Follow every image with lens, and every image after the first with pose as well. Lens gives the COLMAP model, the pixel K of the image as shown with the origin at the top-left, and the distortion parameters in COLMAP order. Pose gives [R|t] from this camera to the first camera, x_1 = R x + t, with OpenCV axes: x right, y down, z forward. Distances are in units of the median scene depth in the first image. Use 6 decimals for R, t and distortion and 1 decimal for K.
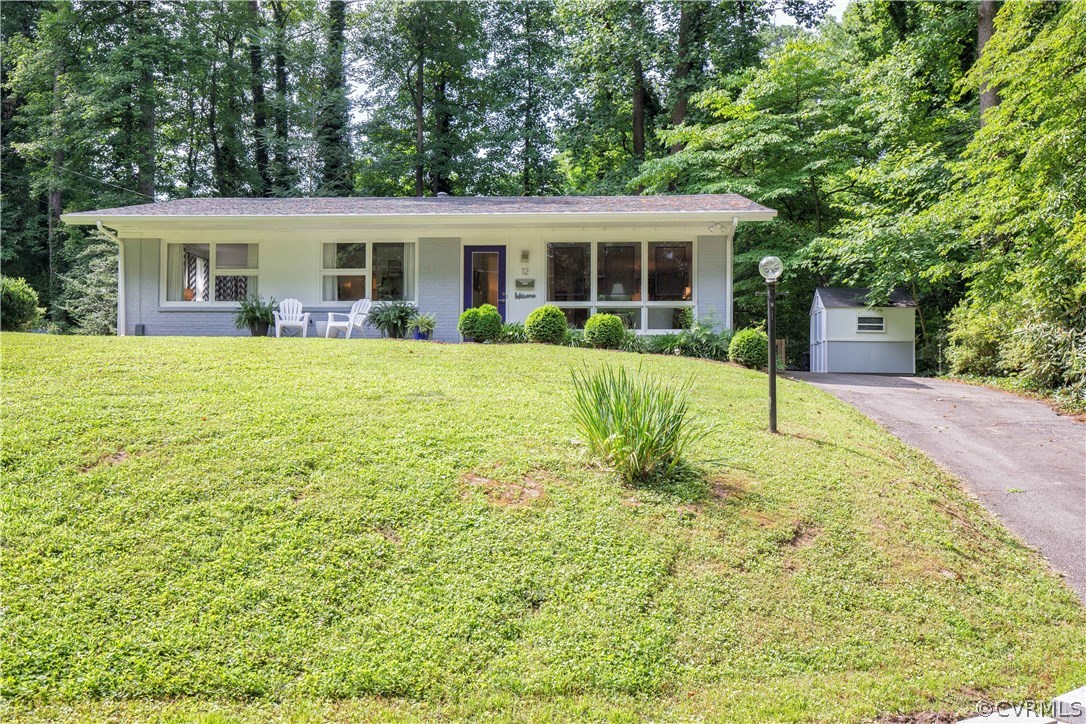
lens RADIAL K [[1037.5, 0, 543.0], [0, 1037.5, 362.0], [0, 0, 1]] dist [0.022611, 0.000993]
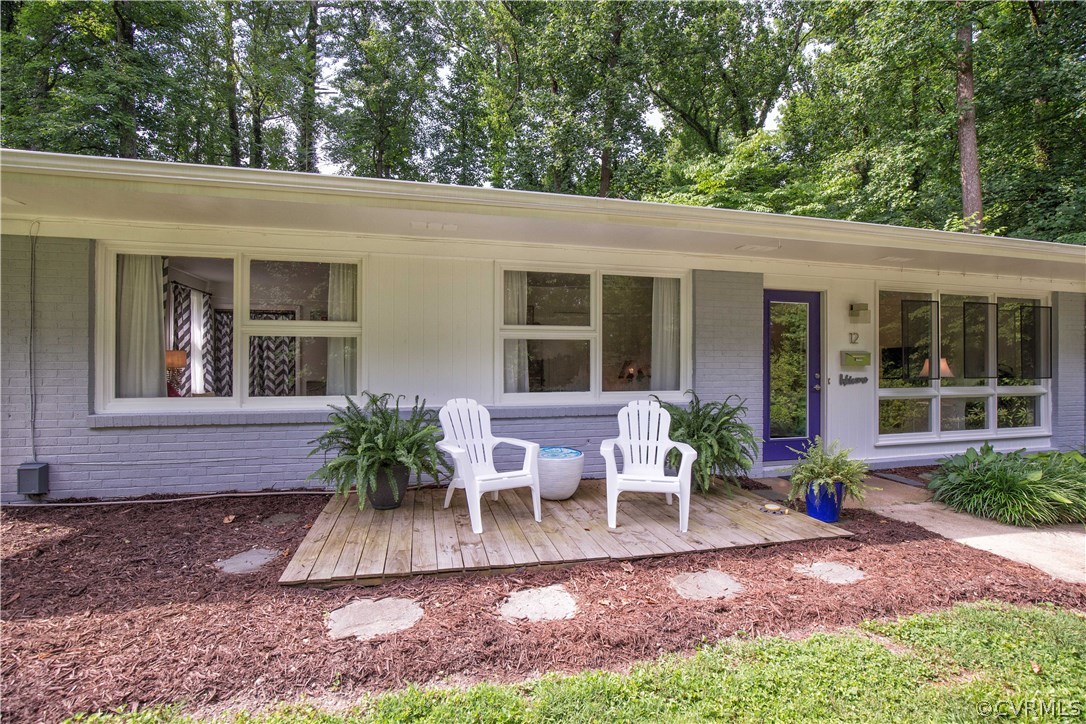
lens RADIAL K [[508.3, 0, 543.0], [0, 508.3, 362.0], [0, 0, 1]] dist [-0.018128, 0.000167]
pose [[0.953674, -0.002087, 0.300836, -0.264586], [-0.004631, 0.999756, 0.021616, -0.077893], [-0.300807, -0.022007, 0.953431, 0.772247]]
